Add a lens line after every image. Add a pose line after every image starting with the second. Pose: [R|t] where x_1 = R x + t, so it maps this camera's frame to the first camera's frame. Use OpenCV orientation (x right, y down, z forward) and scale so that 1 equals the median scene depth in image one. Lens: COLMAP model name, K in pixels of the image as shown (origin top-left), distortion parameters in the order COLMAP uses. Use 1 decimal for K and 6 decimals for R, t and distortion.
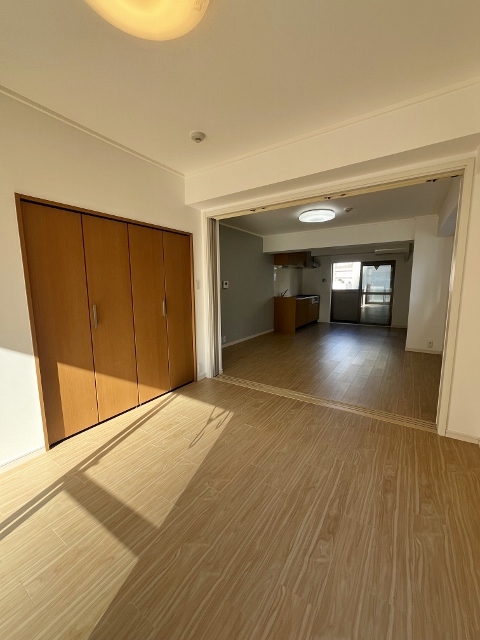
lens RADIAL K [[260.1, 0, 240.3], [0, 260.1, 320.6], [0, 0, 1]] dist [0.004080, -0.000056]
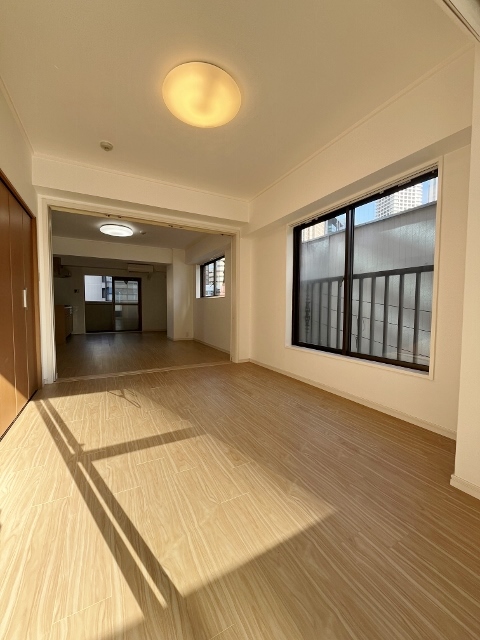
lens RADIAL K [[260.1, 0, 240.2], [0, 260.1, 319.2], [0, 0, 1]] dist [0.004080, -0.000056]
pose [[0.475120, -0.036458, 0.879165, -0.845094], [0.117572, 0.992812, -0.022368, 0.145814], [-0.872031, 0.113993, 0.475991, 0.004536]]
